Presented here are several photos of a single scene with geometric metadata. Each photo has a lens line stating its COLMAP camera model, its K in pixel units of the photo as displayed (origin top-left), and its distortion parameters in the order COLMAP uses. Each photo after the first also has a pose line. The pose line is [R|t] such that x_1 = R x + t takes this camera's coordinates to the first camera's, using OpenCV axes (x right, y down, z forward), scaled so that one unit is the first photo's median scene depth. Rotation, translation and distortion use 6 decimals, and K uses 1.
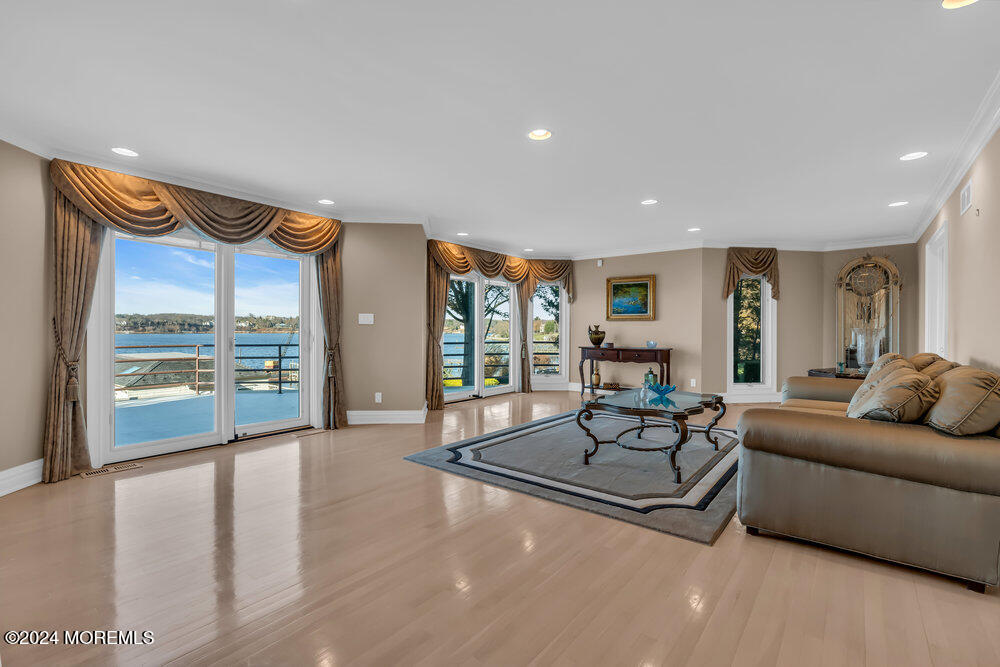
lens RADIAL K [[441.6, 0, 481.3], [0, 441.6, 330.1], [0, 0, 1]] dist [-0.000446, 0.000132]
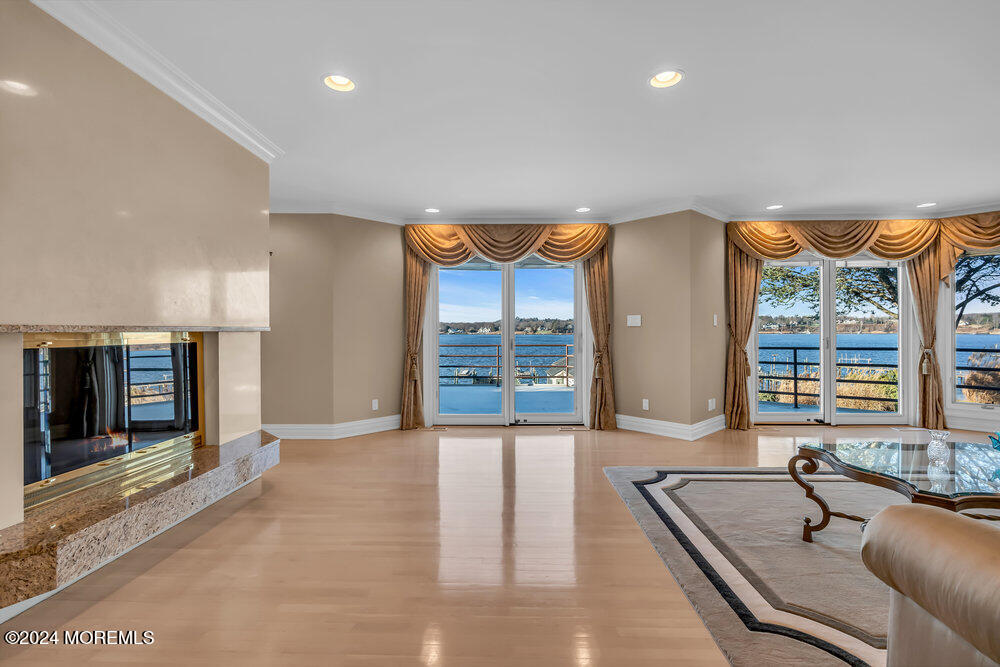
lens RADIAL K [[450.0, 0, 501.3], [0, 450.0, 330.6], [0, 0, 1]] dist [0.001029, 0.000715]
pose [[0.631696, -0.005567, -0.775196, 0.347567], [0.006068, 0.999979, -0.002236, -0.003564], [0.775193, -0.003292, 0.631716, 0.177230]]
